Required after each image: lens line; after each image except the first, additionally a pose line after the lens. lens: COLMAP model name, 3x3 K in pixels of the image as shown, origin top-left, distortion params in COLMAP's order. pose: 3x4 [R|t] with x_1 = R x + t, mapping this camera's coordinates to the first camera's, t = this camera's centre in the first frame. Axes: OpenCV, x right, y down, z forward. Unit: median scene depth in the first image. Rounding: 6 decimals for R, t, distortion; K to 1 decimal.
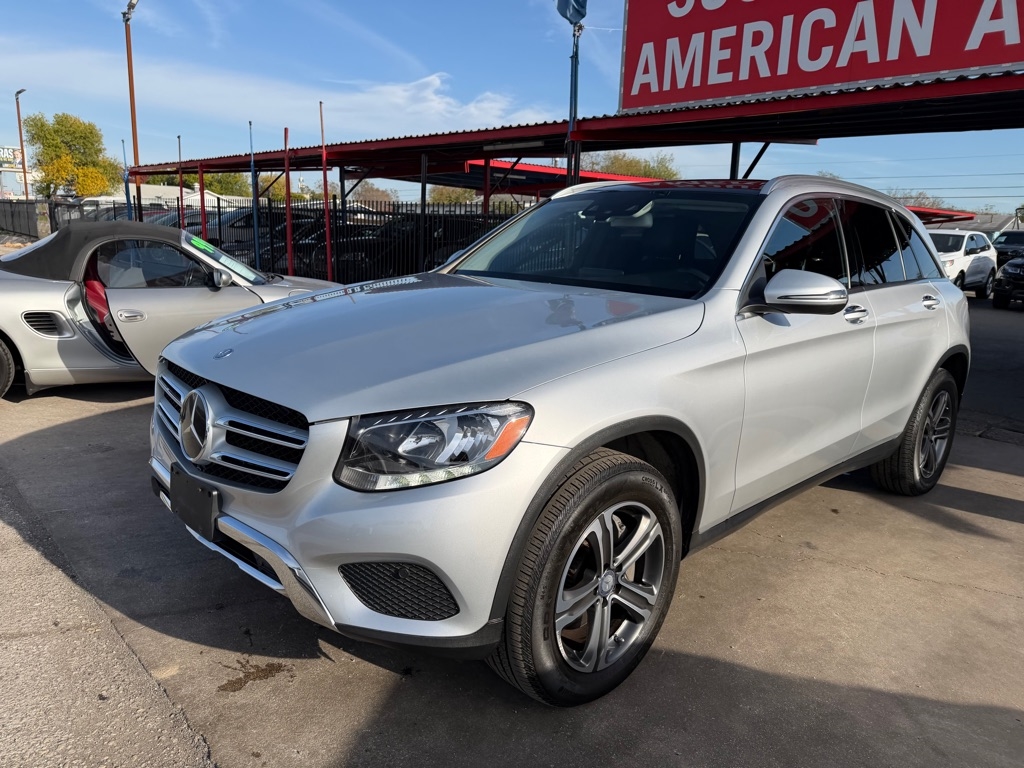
lens RADIAL K [[721.1, 0, 511.7], [0, 721.1, 392.7], [0, 0, 1]] dist [0.002965, -0.007631]
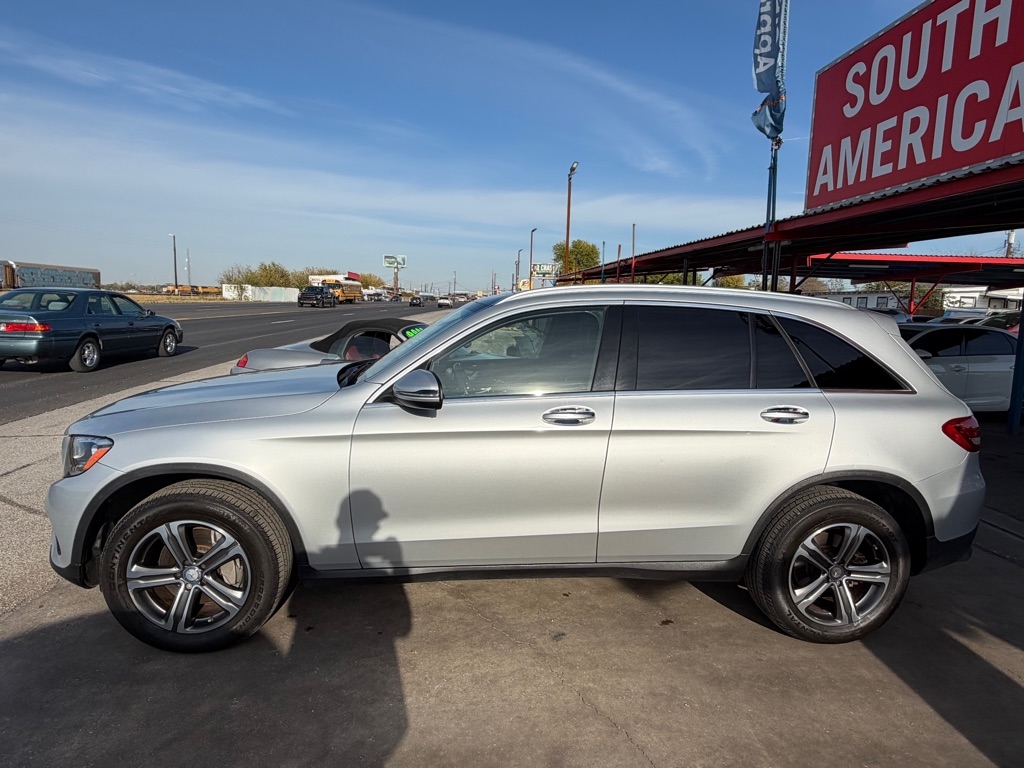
lens RADIAL K [[582.5, 0, 507.5], [0, 582.5, 383.2], [0, 0, 1]] dist [-0.000313, -0.001533]
pose [[0.783091, 0.066256, -0.618367, 0.576236], [-0.132161, 0.989327, -0.061364, -0.057643], [0.607702, 0.129778, 0.783490, 0.175625]]
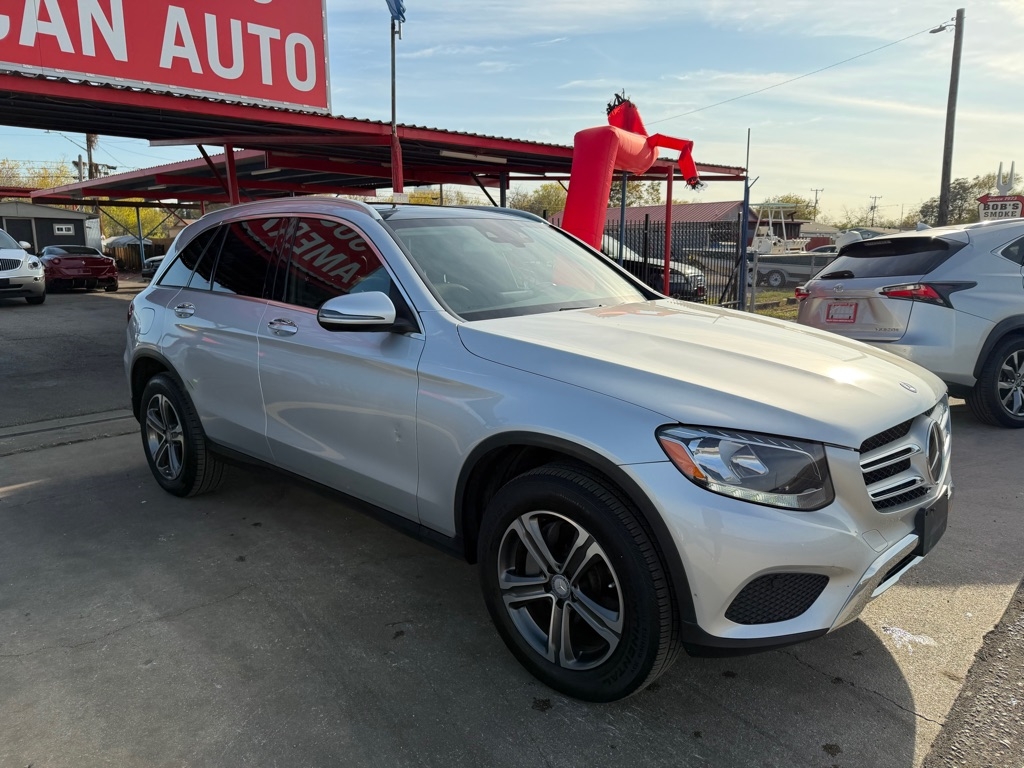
lens RADIAL K [[721.1, 0, 511.7], [0, 721.1, 392.7], [0, 0, 1]] dist [0.002965, -0.007631]
pose [[-0.009123, -0.228583, 0.973482, -0.604267], [0.219555, 0.949308, 0.224965, -0.162636], [-0.975558, 0.215785, 0.041526, 0.630114]]
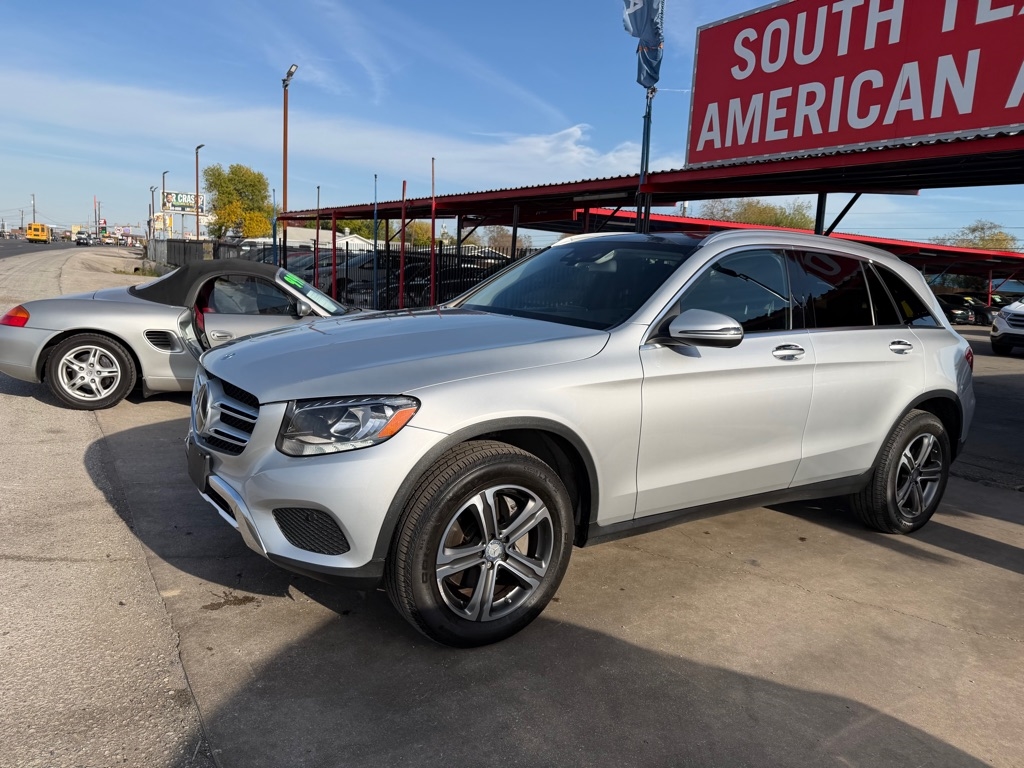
lens RADIAL K [[717.5, 0, 513.0], [0, 717.5, 383.7], [0, 0, 1]] dist [0.022573, -0.030644]
pose [[0.984165, 0.045793, -0.171236, 0.155814], [-0.057829, 0.996144, -0.065975, 0.024027], [0.167555, 0.074832, 0.983019, -0.101308]]
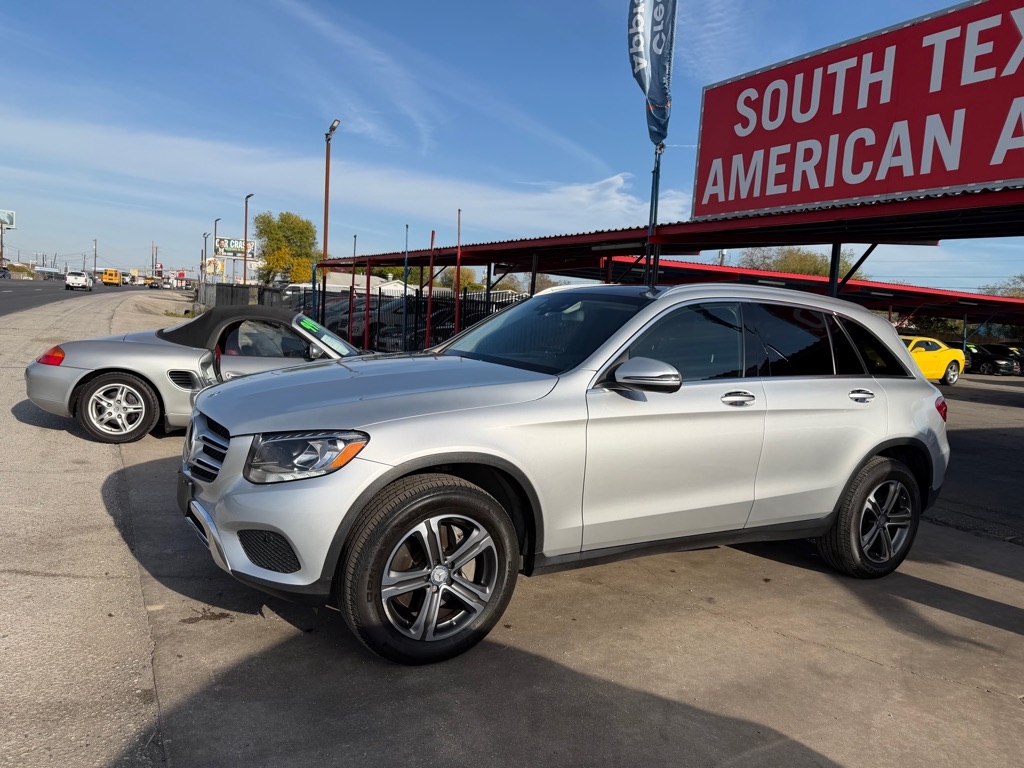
lens RADIAL K [[714.8, 0, 511.7], [0, 714.8, 391.8], [0, 0, 1]] dist [0.030832, -0.041880]
pose [[0.972245, 0.051413, -0.228244, 0.238195], [-0.078722, 0.990562, -0.112202, 0.026254], [0.220322, 0.127055, 0.967117, -0.138113]]
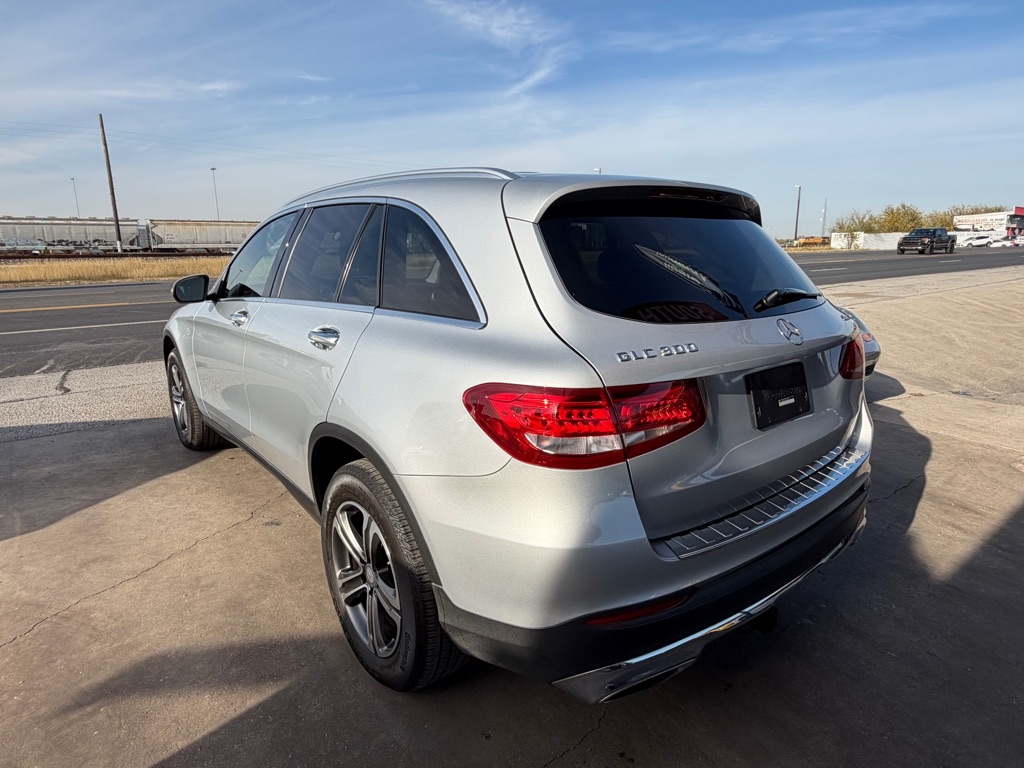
lens RADIAL K [[582.5, 0, 507.5], [0, 582.5, 383.2], [0, 0, 1]] dist [-0.000313, -0.001533]
pose [[-0.084809, 0.183808, -0.979297, 0.844846], [-0.208487, 0.957808, 0.197830, -0.176575], [0.974341, 0.220949, -0.042909, 0.919511]]
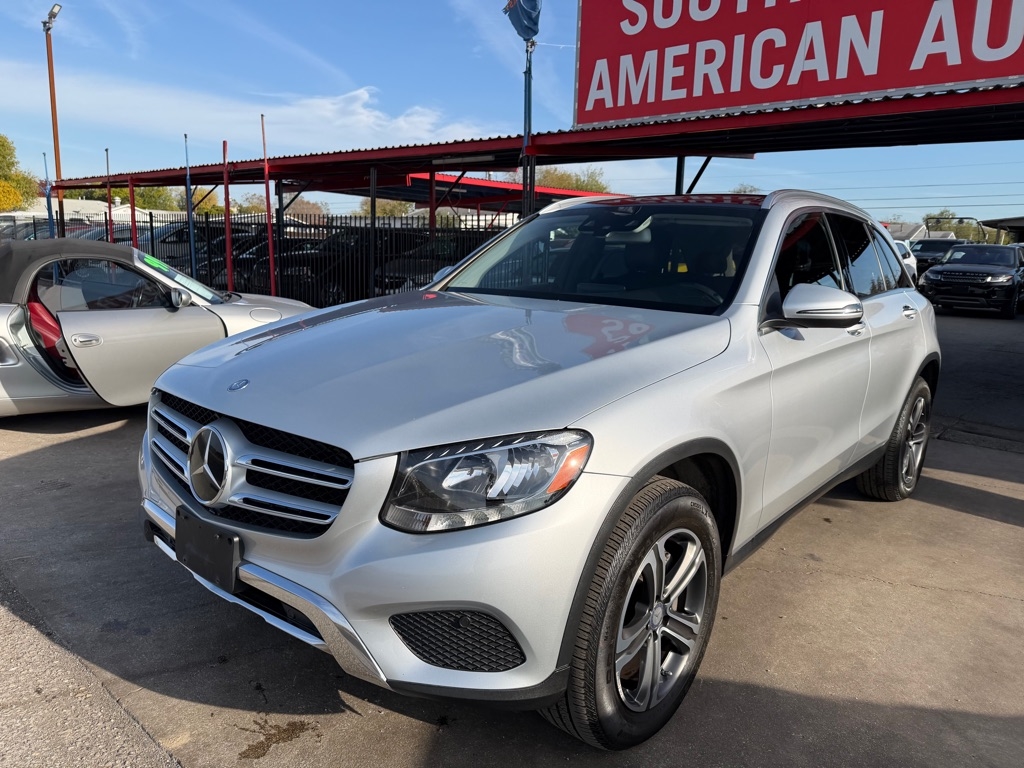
lens RADIAL K [[717.5, 0, 513.0], [0, 717.5, 383.7], [0, 0, 1]] dist [0.022573, -0.030644]
pose [[0.995709, -0.025983, 0.088813, -0.057165], [0.028430, 0.999247, -0.026395, -0.009497], [-0.088060, 0.028806, 0.995699, 0.024601]]
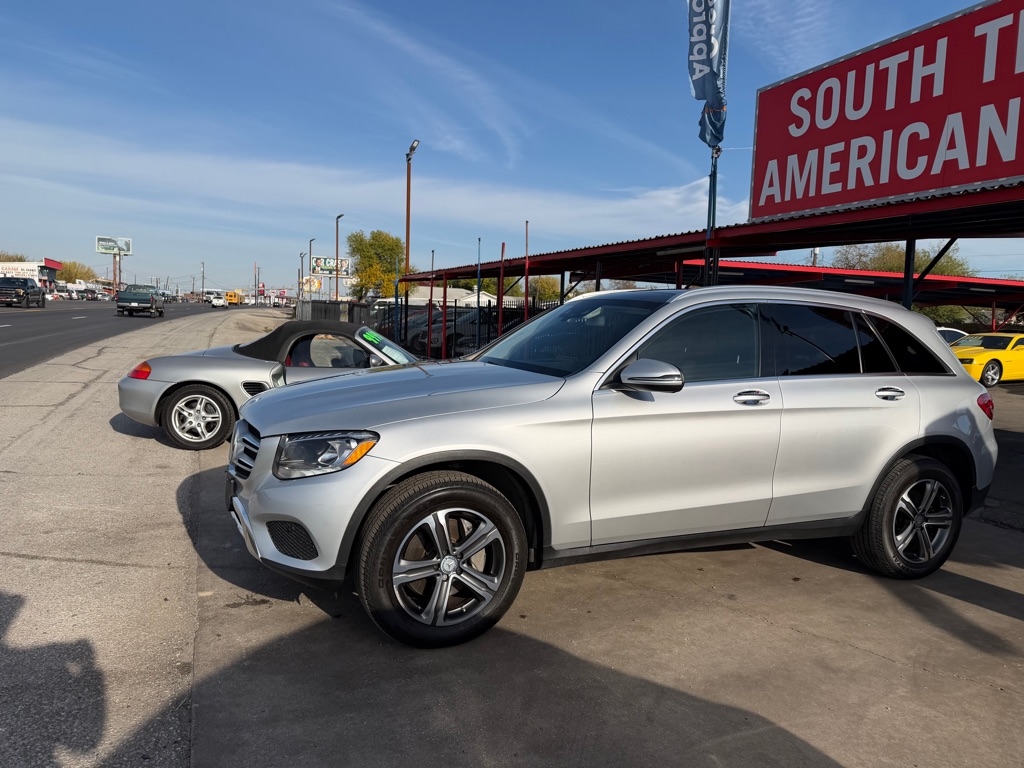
lens RADIAL K [[714.4, 0, 522.0], [0, 714.4, 386.2], [0, 0, 1]] dist [0.031731, -0.041847]
pose [[0.942310, 0.030070, -0.333388, 0.319702], [-0.075203, 0.989515, -0.123309, 0.031039], [0.326185, 0.141267, 0.934691, -0.155341]]
